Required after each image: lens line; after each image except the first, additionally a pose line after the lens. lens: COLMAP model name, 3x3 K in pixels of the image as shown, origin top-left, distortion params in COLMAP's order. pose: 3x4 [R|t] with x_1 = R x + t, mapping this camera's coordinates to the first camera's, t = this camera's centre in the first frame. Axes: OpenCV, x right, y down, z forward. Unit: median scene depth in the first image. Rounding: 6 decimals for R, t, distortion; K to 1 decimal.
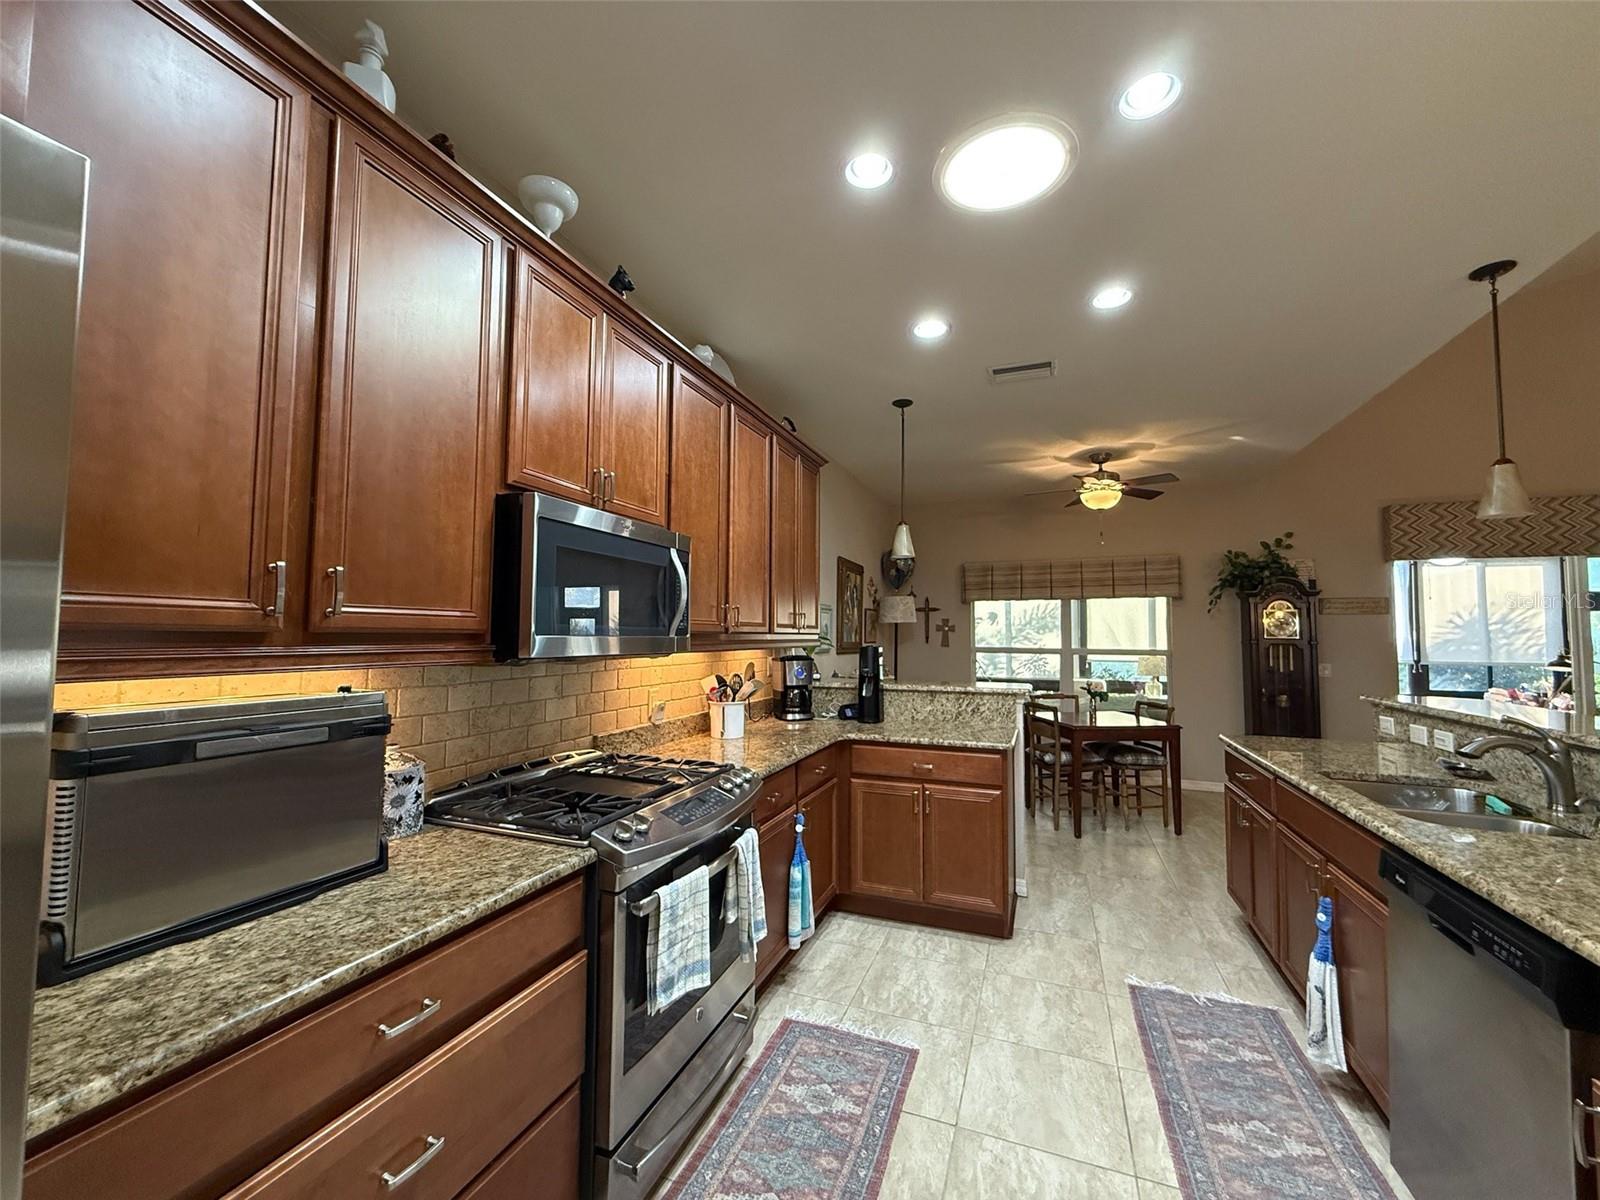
lens RADIAL K [[633.5, 0, 800.0], [0, 633.5, 600.0], [0, 0, 1]] dist [0.001223, 0.000009]
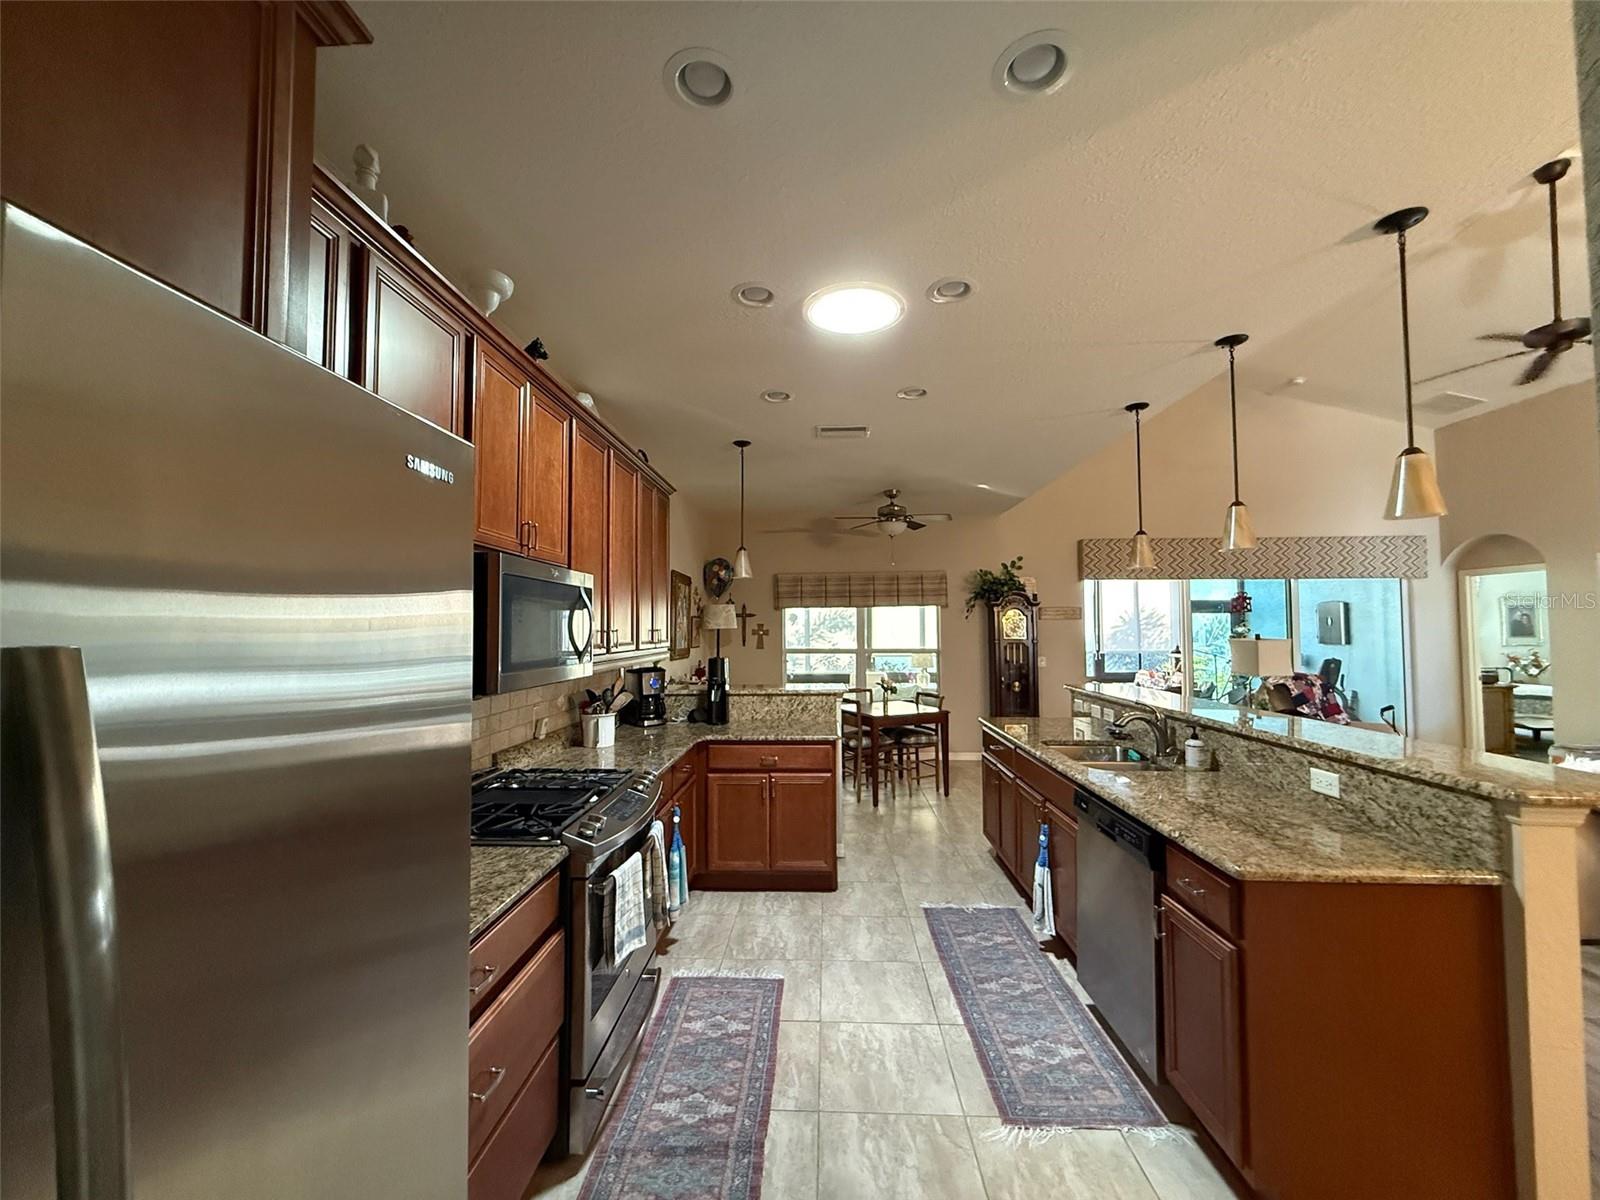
lens RADIAL K [[633.5, 0, 800.0], [0, 633.5, 600.0], [0, 0, 1]] dist [0.001223, 0.000009]
pose [[0.946010, 0.003834, 0.324114, -0.168965], [-0.007237, 0.999931, 0.009293, -0.060240], [-0.324056, -0.011137, 0.945973, -0.184390]]
